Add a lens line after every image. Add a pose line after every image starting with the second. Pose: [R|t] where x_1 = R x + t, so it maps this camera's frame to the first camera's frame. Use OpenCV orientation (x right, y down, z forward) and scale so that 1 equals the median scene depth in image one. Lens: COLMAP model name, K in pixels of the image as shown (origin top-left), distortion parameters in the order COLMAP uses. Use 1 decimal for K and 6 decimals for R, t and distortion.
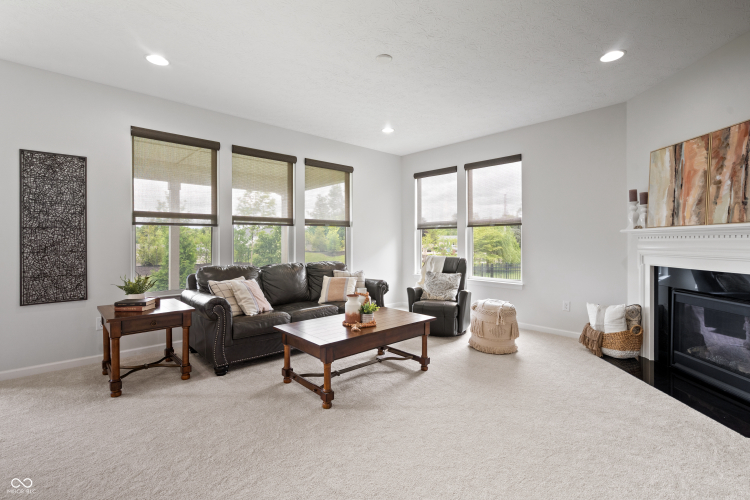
lens RADIAL K [[349.1, 0, 374.3], [0, 349.1, 248.4], [0, 0, 1]] dist [0.000108, 0.000838]
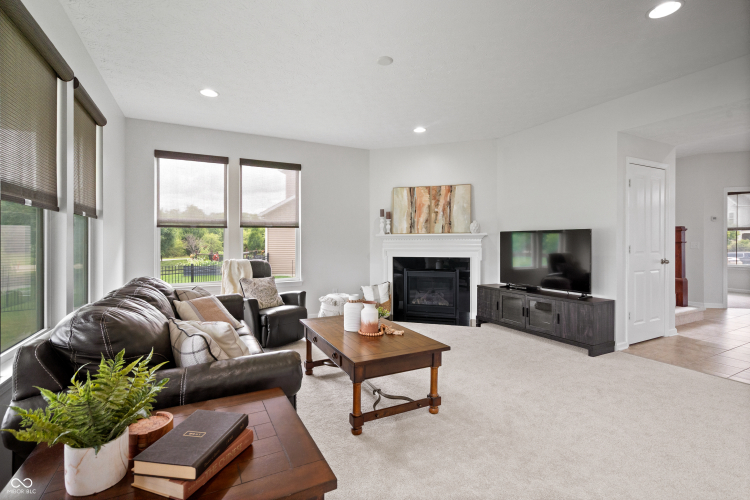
lens RADIAL K [[349.1, 0, 373.3], [0, 349.1, 243.9], [0, 0, 1]] dist [0.000108, 0.000838]
pose [[0.272621, -0.005820, 0.962104, -0.936561], [0.021147, 0.999776, 0.000056, -0.016153], [-0.961889, 0.020331, 0.272683, 0.744222]]
